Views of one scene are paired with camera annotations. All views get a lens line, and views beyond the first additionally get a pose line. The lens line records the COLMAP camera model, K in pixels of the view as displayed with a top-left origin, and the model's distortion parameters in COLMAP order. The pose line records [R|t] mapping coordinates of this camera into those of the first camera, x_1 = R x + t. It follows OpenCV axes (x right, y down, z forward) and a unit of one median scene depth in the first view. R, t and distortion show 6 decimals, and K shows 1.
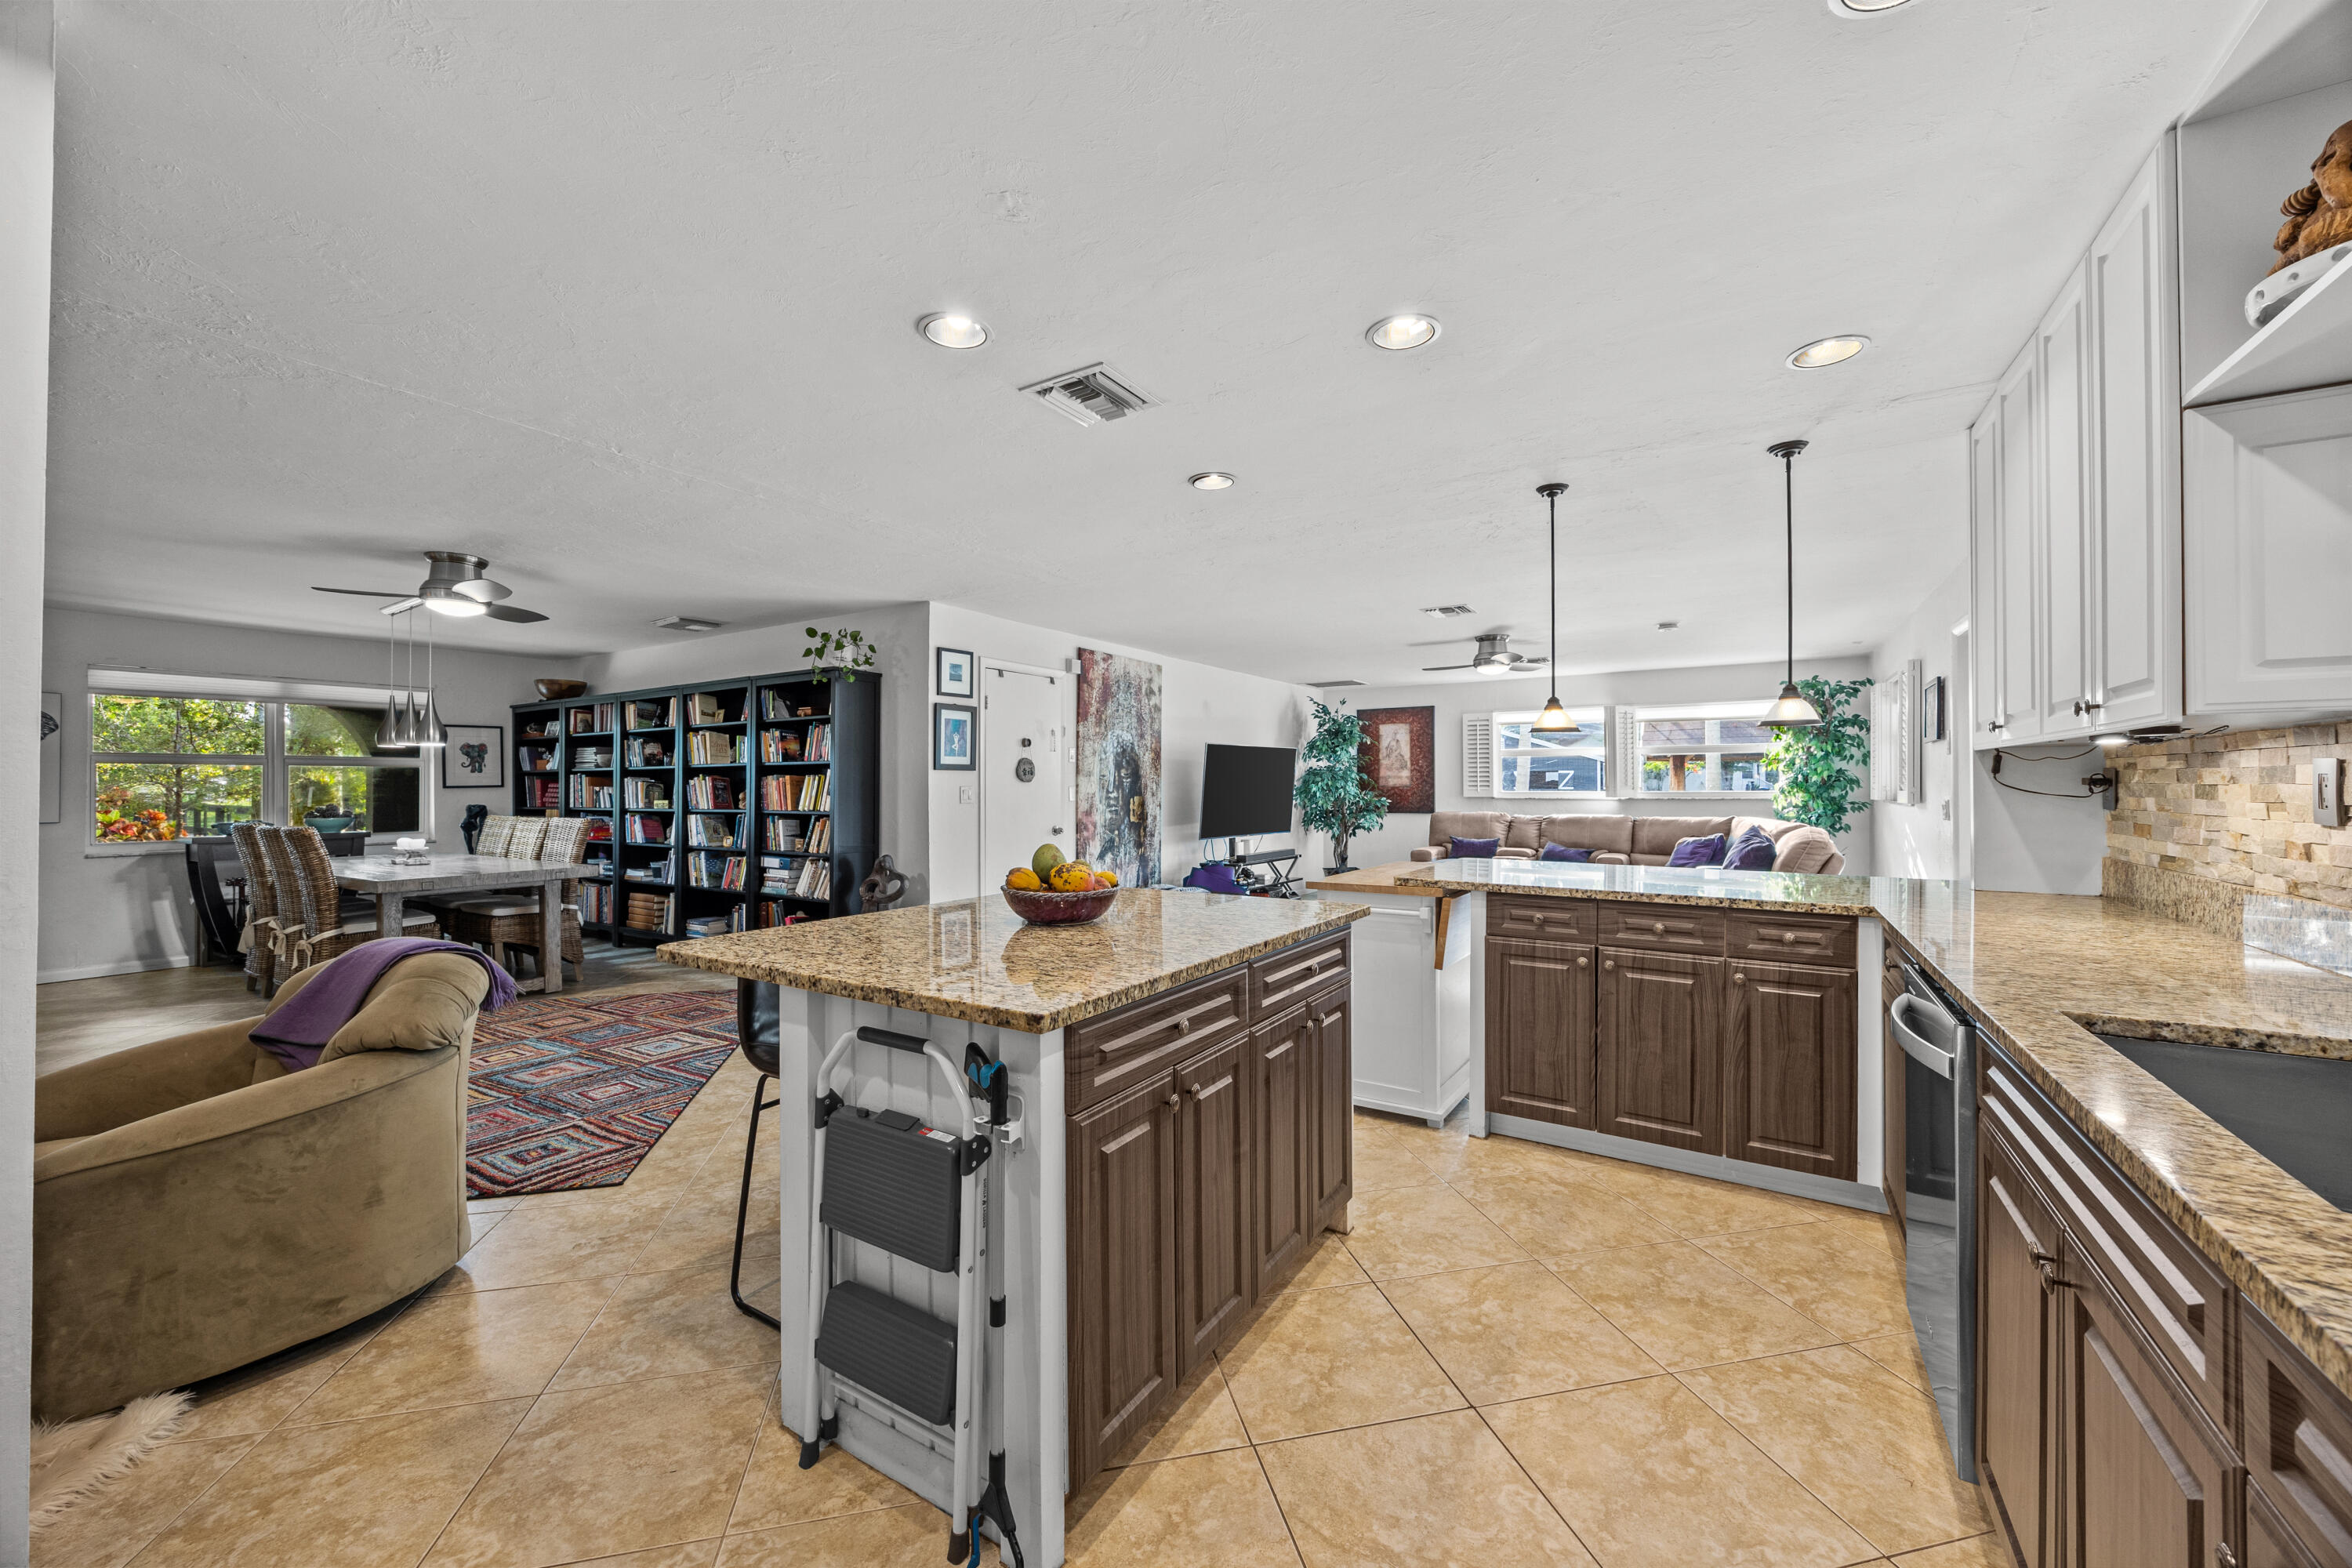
lens RADIAL K [[893.8, 0, 1178.7], [0, 893.8, 781.2], [0, 0, 1]] dist [-0.002260, -0.000306]
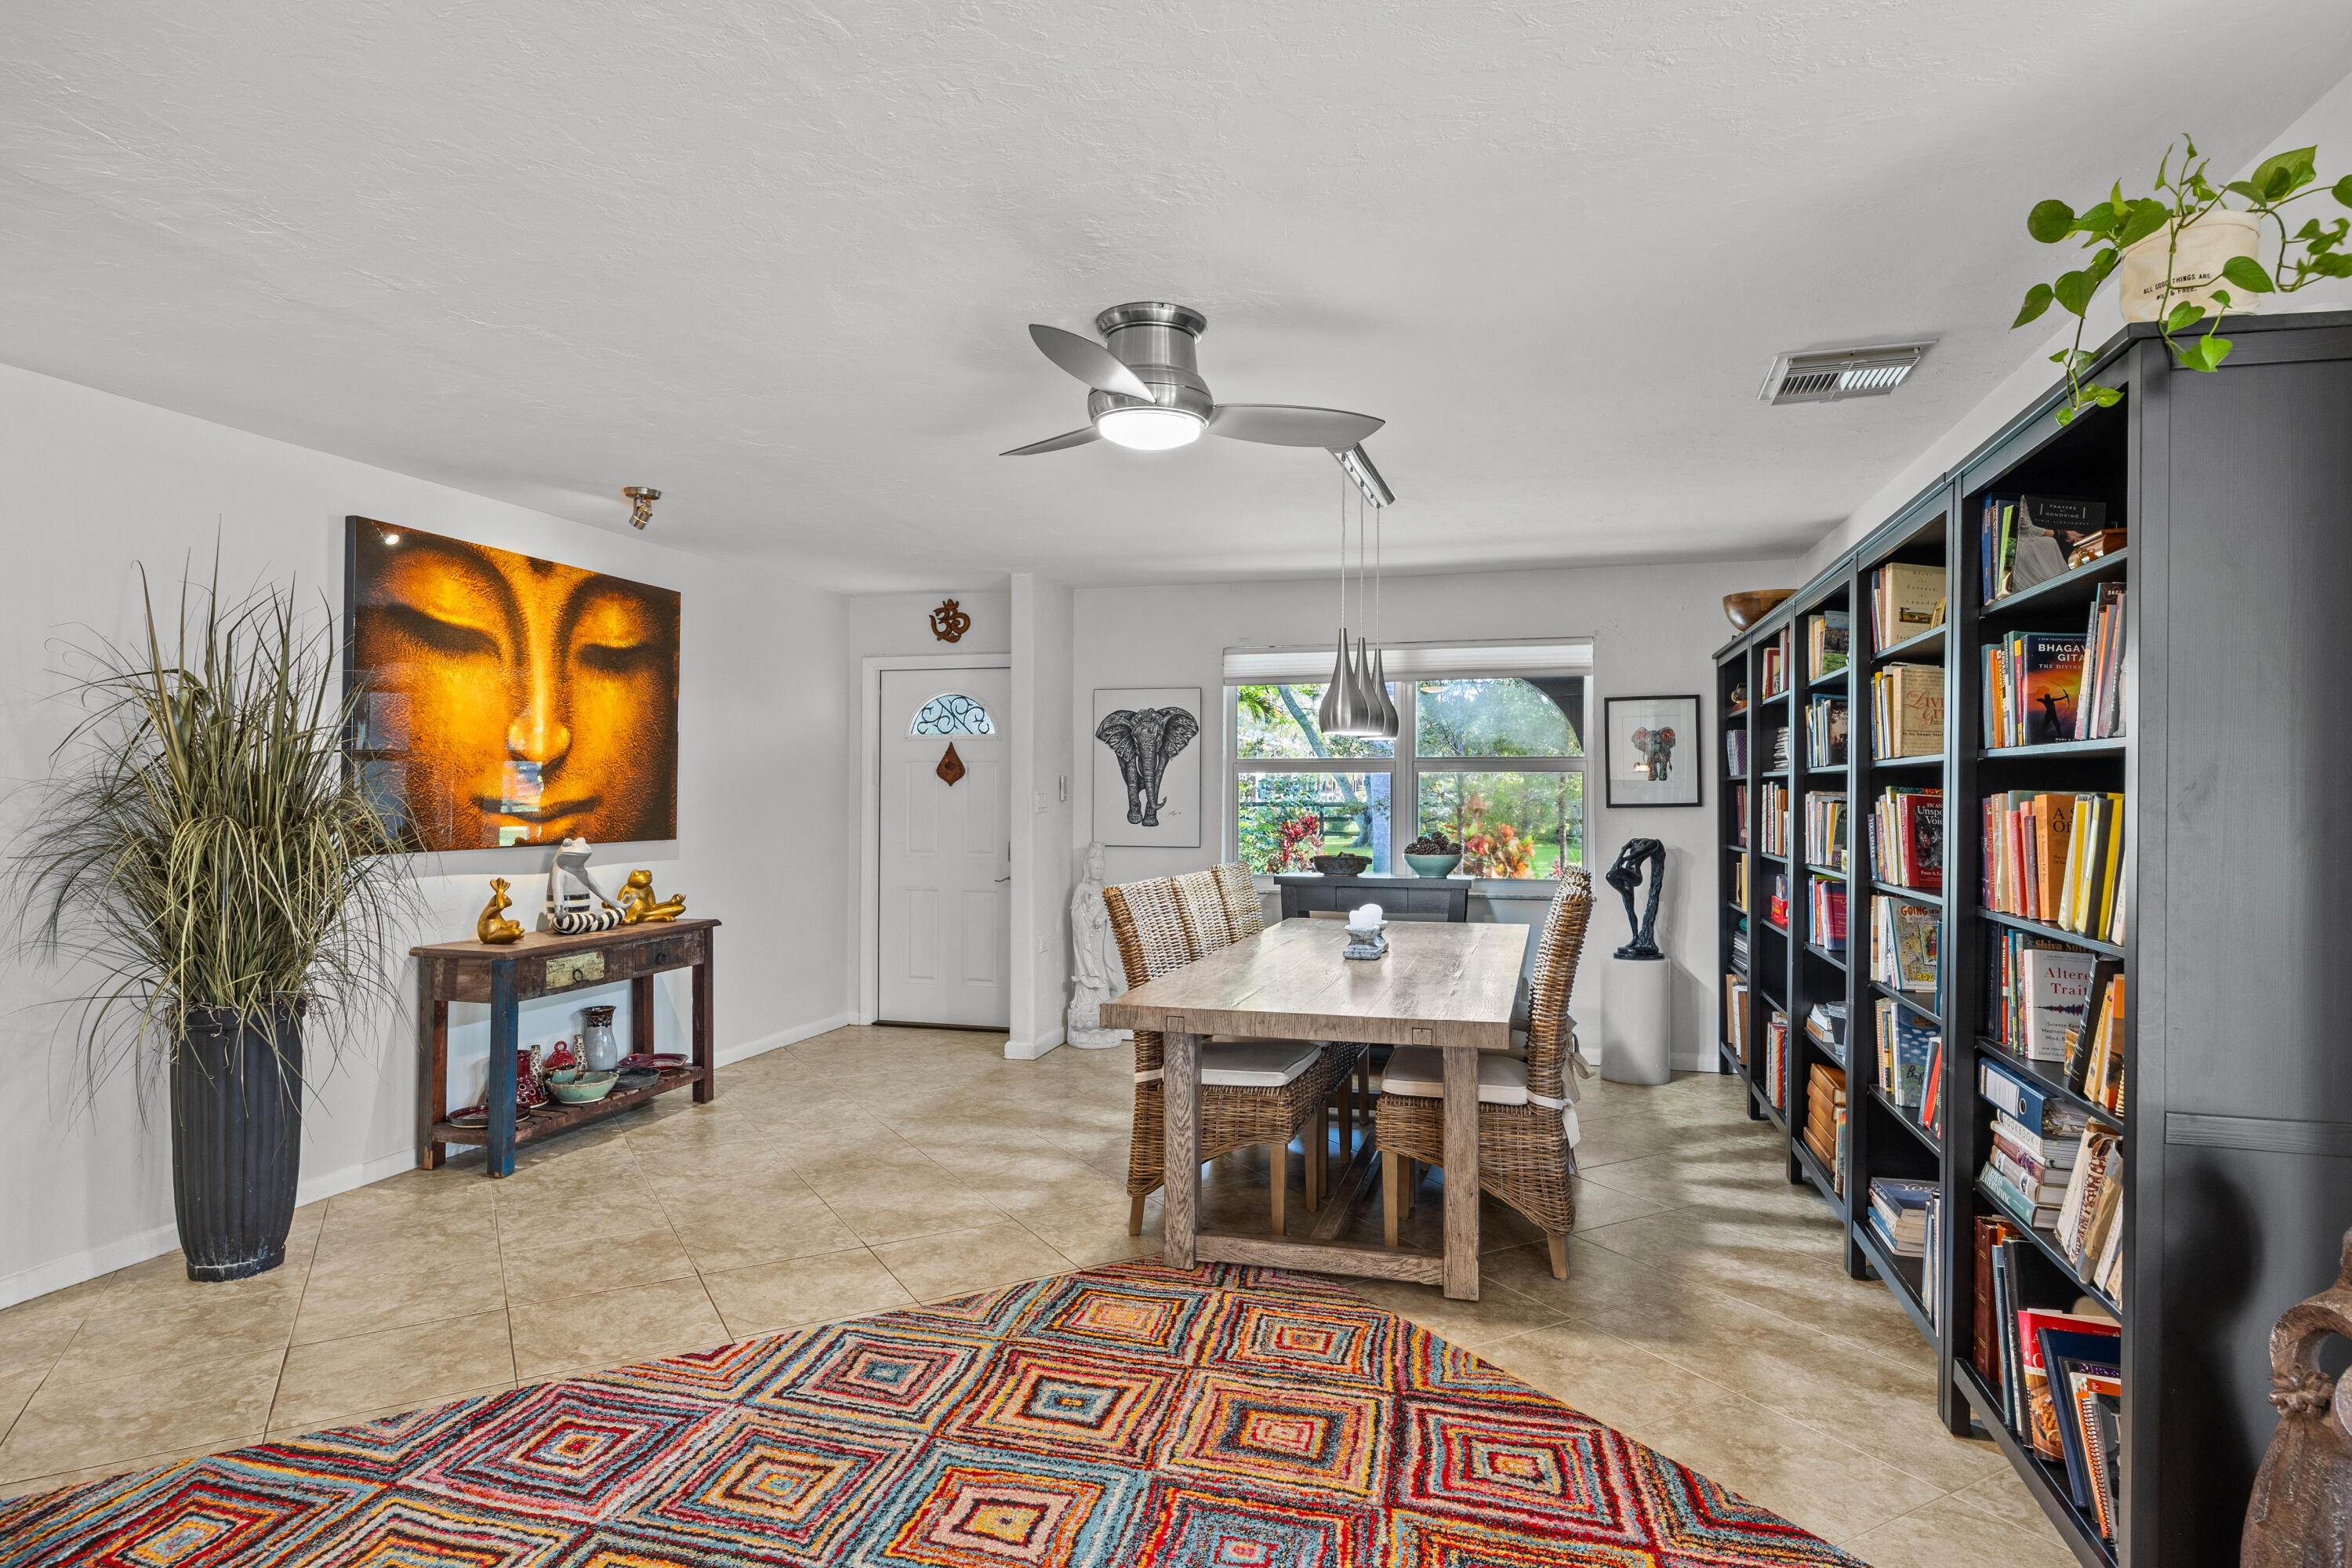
lens RADIAL K [[1294.1, 0, 1187.7], [0, 1294.1, 778.2], [0, 0, 1]] dist [-0.001582, 0.000403]
pose [[0.293678, -0.005639, -0.955888, -0.125519], [0.001820, 0.999984, -0.005340, -0.009094], [0.955903, -0.000171, 0.293684, 0.599832]]
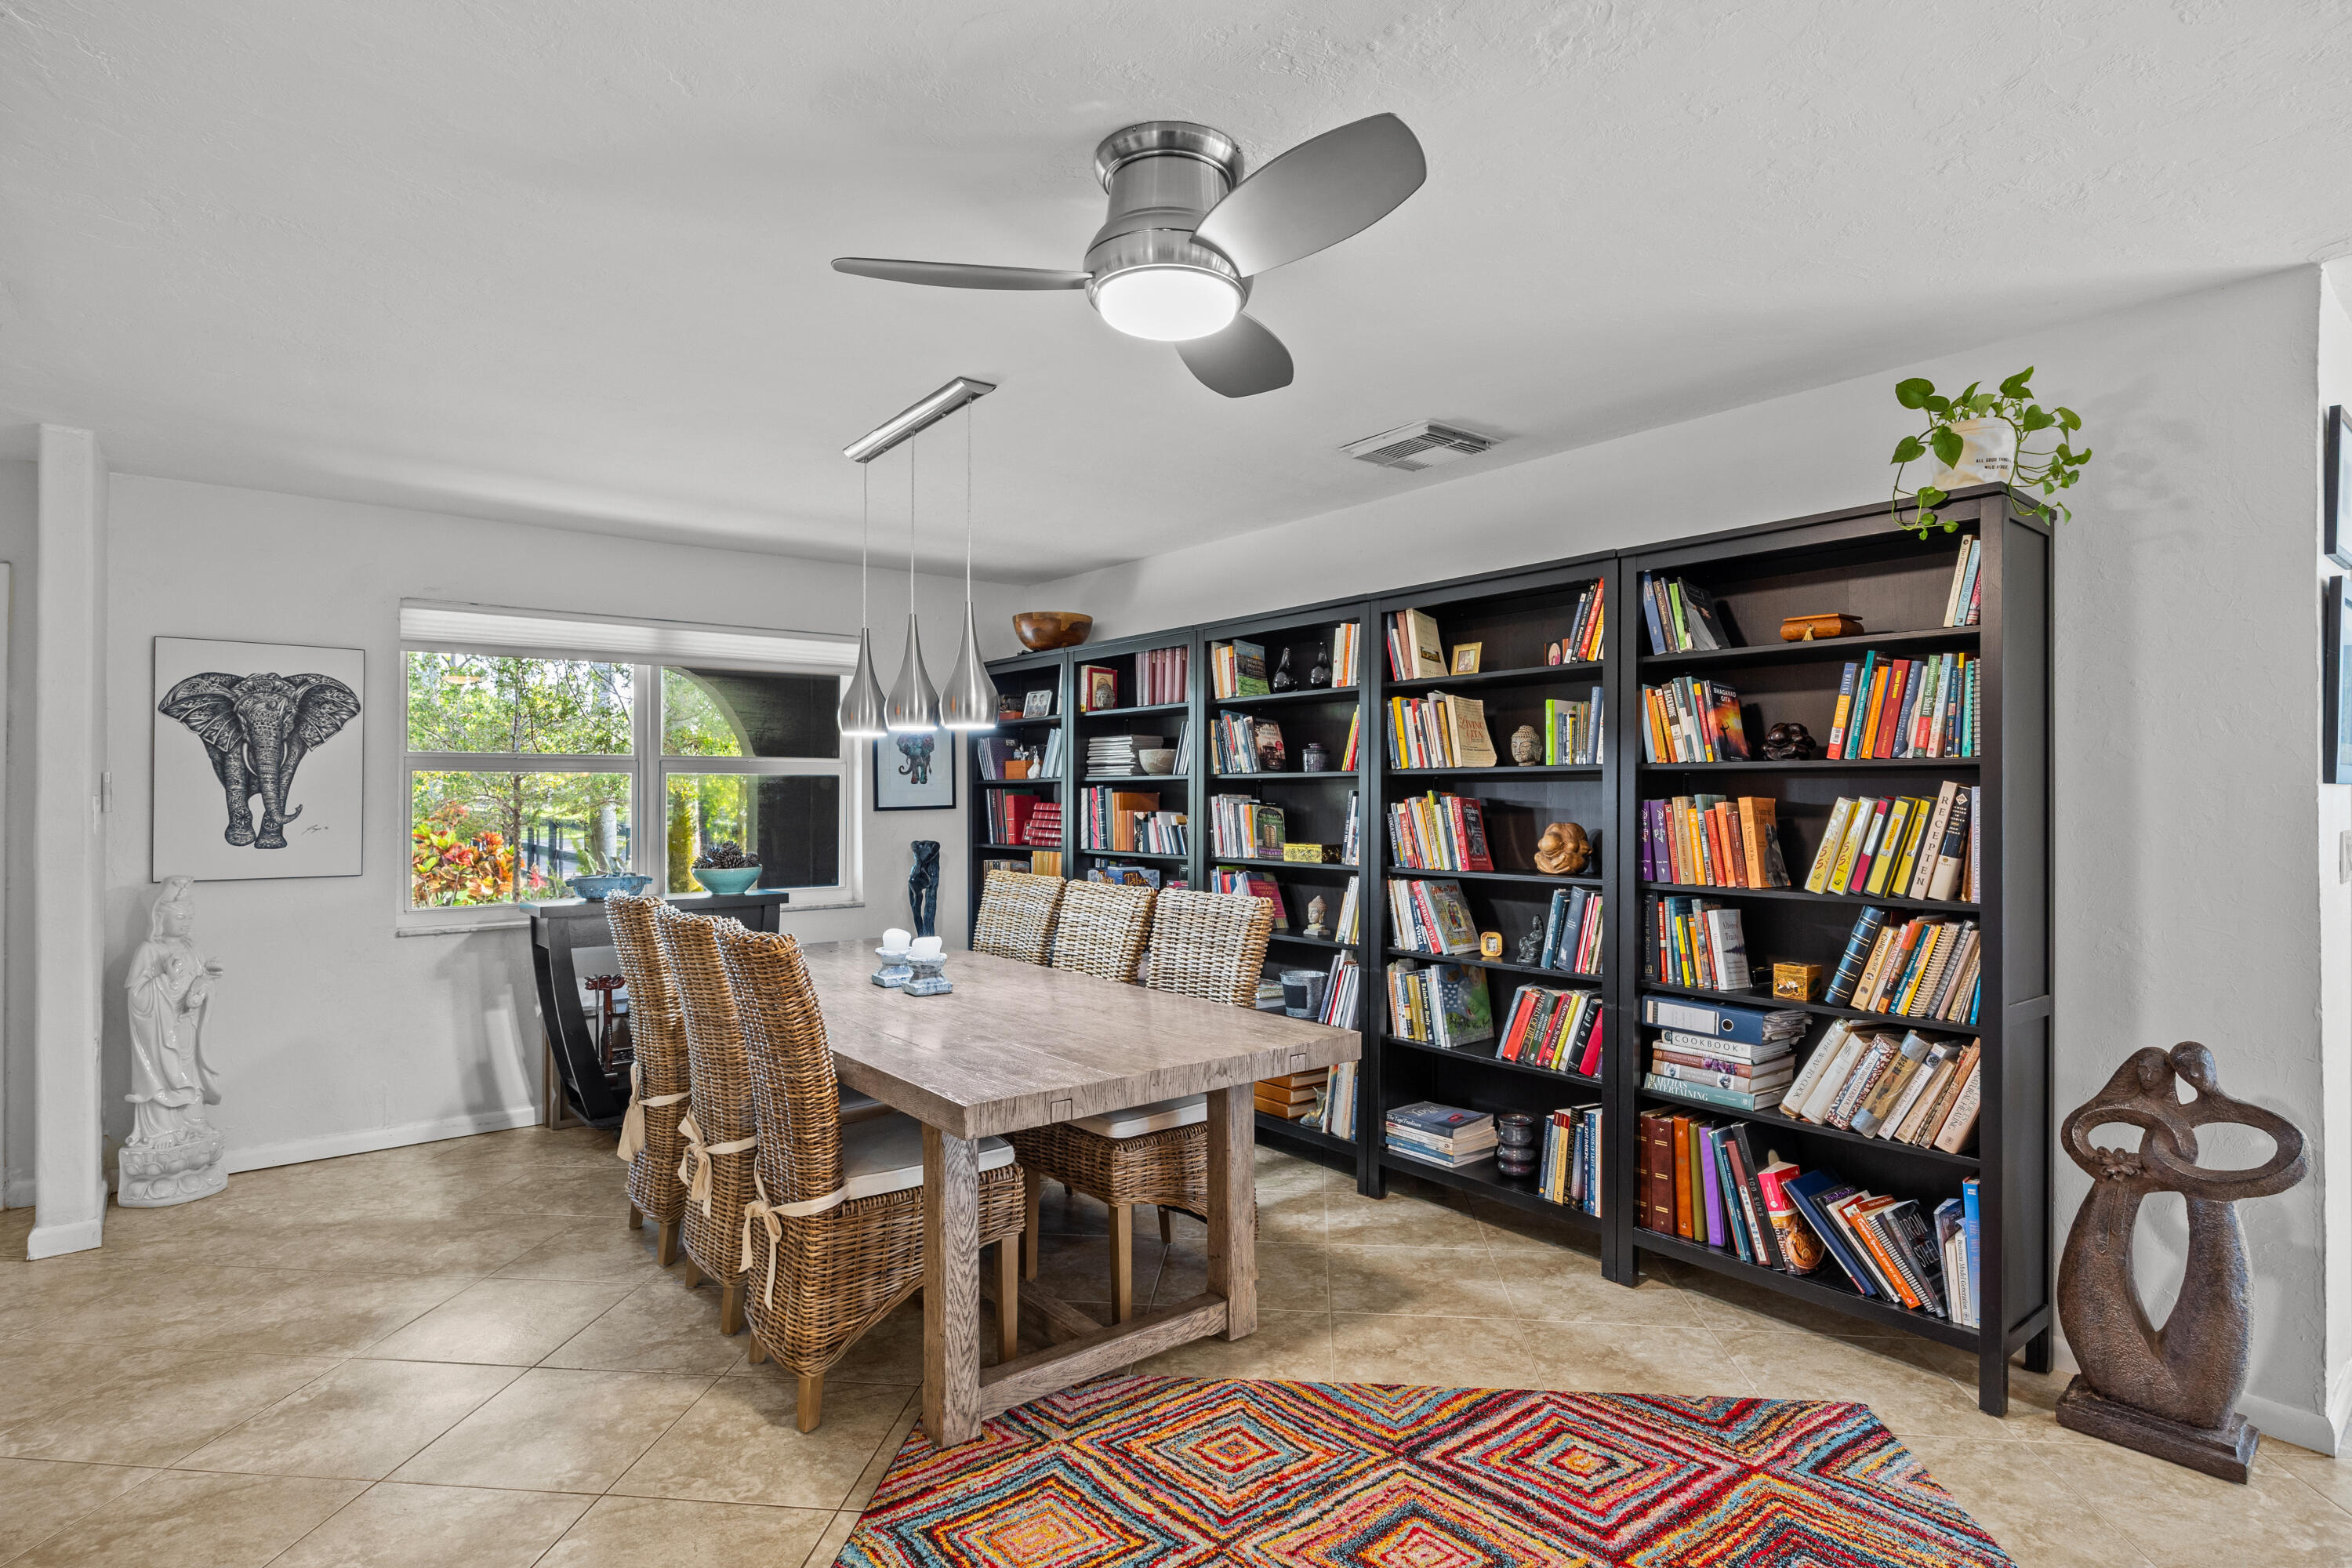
lens RADIAL K [[1177.7, 0, 1176.0], [0, 1177.7, 784.0], [0, 0, 1]] dist [-0.005803, -0.000413]
pose [[0.946556, 0.000079, -0.322540, -0.483324], [-0.000567, 0.999999, -0.001420, -0.010384], [0.322540, 0.001527, 0.946555, 0.423085]]
